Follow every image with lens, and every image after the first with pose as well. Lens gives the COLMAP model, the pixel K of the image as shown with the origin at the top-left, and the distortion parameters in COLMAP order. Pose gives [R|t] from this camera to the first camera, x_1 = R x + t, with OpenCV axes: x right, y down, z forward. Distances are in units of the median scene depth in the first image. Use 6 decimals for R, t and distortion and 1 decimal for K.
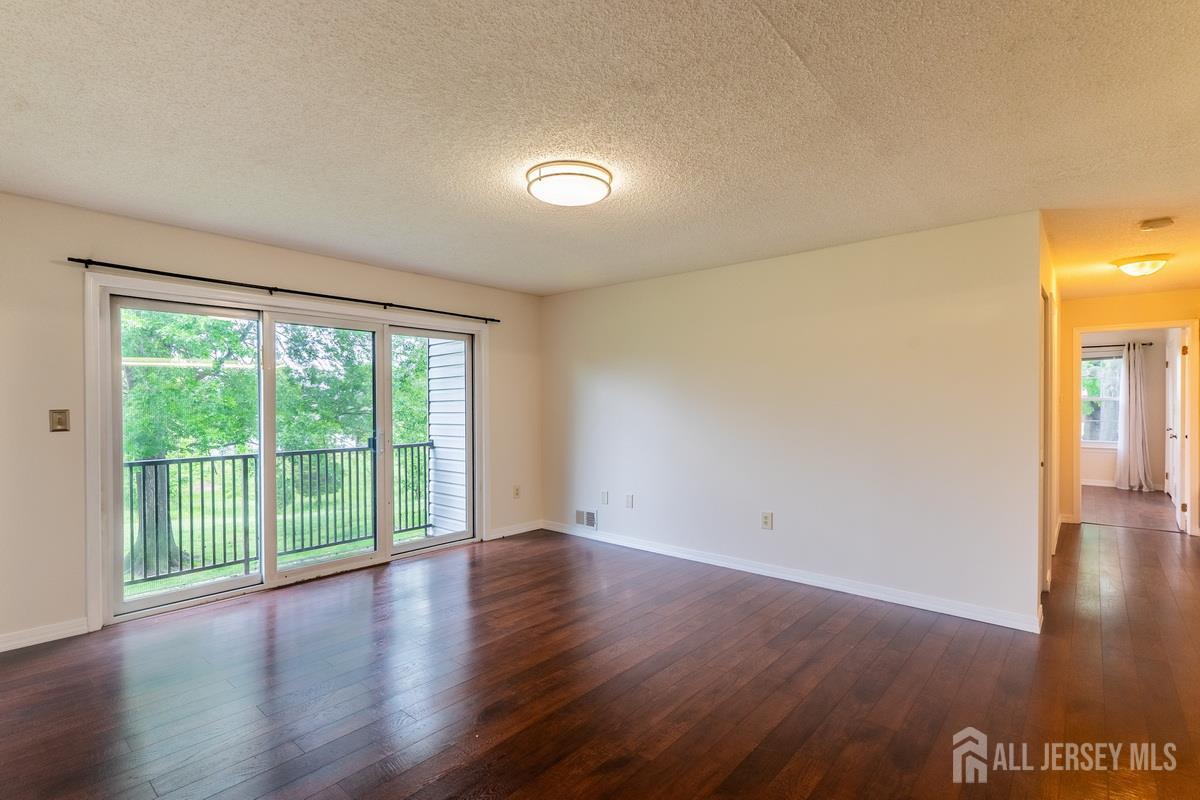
lens RADIAL K [[560.4, 0, 599.6], [0, 560.4, 406.0], [0, 0, 1]] dist [-0.002206, -0.000428]
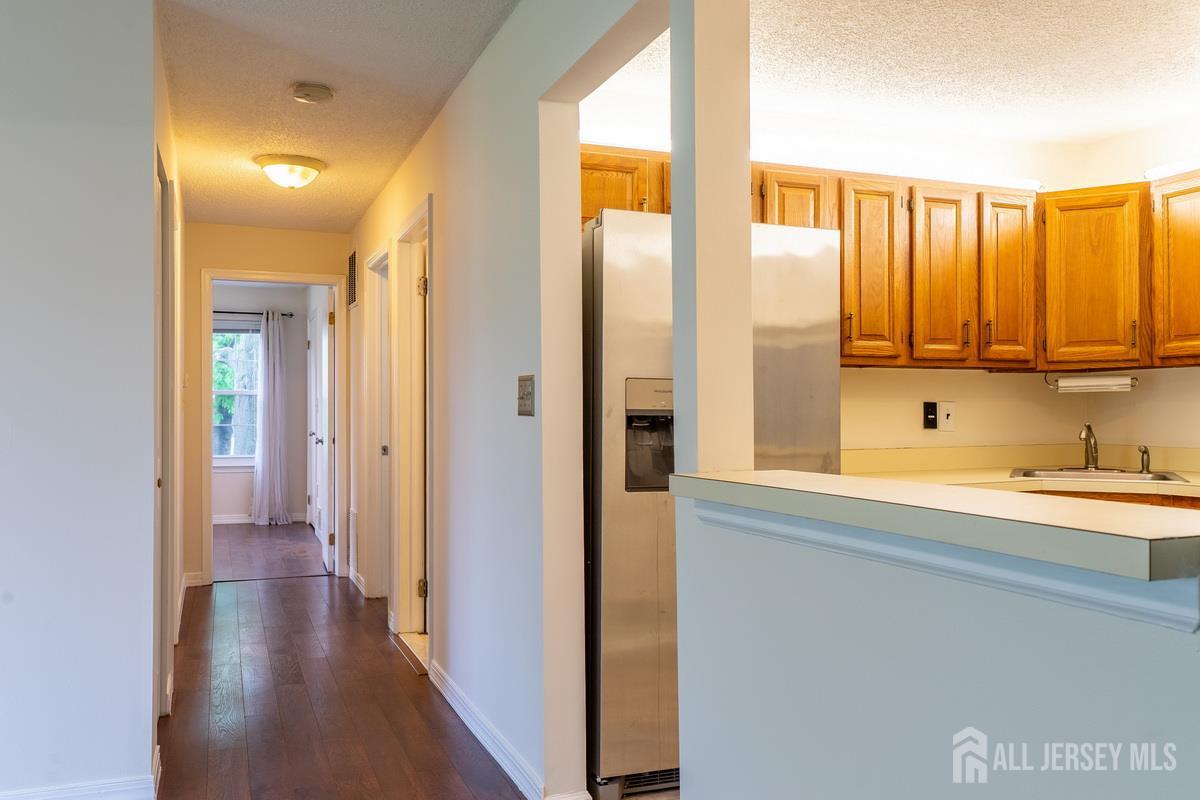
lens RADIAL K [[1009.0, 0, 601.7], [0, 1009.0, 413.7], [0, 0, 1]] dist [0.010391, -0.002760]
pose [[0.469113, -0.001395, 0.883137, 0.080456], [0.000758, 0.999999, 0.001178, 0.022581], [-0.883138, 0.000117, 0.469114, 0.102387]]
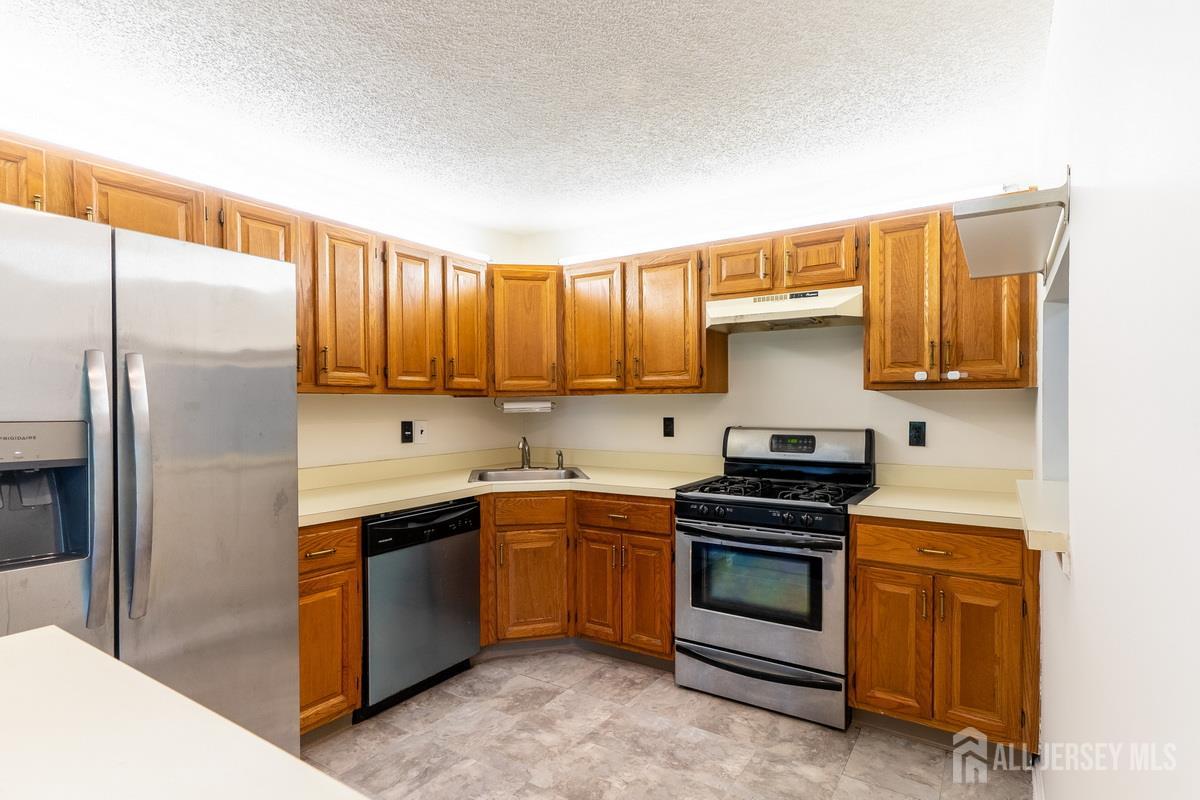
lens RADIAL K [[592.3, 0, 650.8], [0, 592.3, 405.8], [0, 0, 1]] dist [-0.001534, -0.000289]
pose [[-0.176040, -0.004320, 0.984374, 0.291625], [0.003999, 0.999979, 0.005103, -0.002334], [-0.984375, 0.004835, -0.176019, 0.114237]]
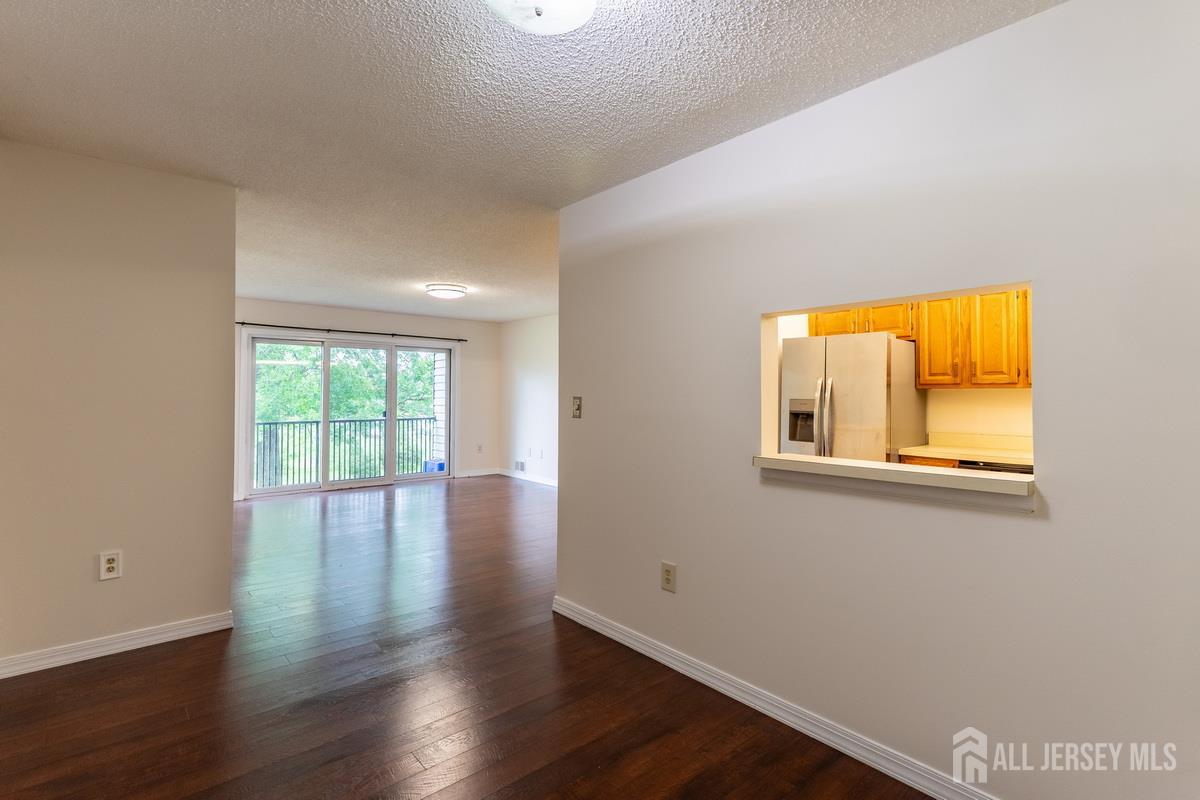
lens RADIAL K [[560.9, 0, 596.2], [0, 560.9, 382.6], [0, 0, 1]] dist [-0.000981, -0.000352]
pose [[0.988681, 0.003996, -0.149978, 0.406707], [-0.007378, 0.999731, -0.022002, 0.001045], [0.149850, 0.022859, 0.988444, -0.500835]]
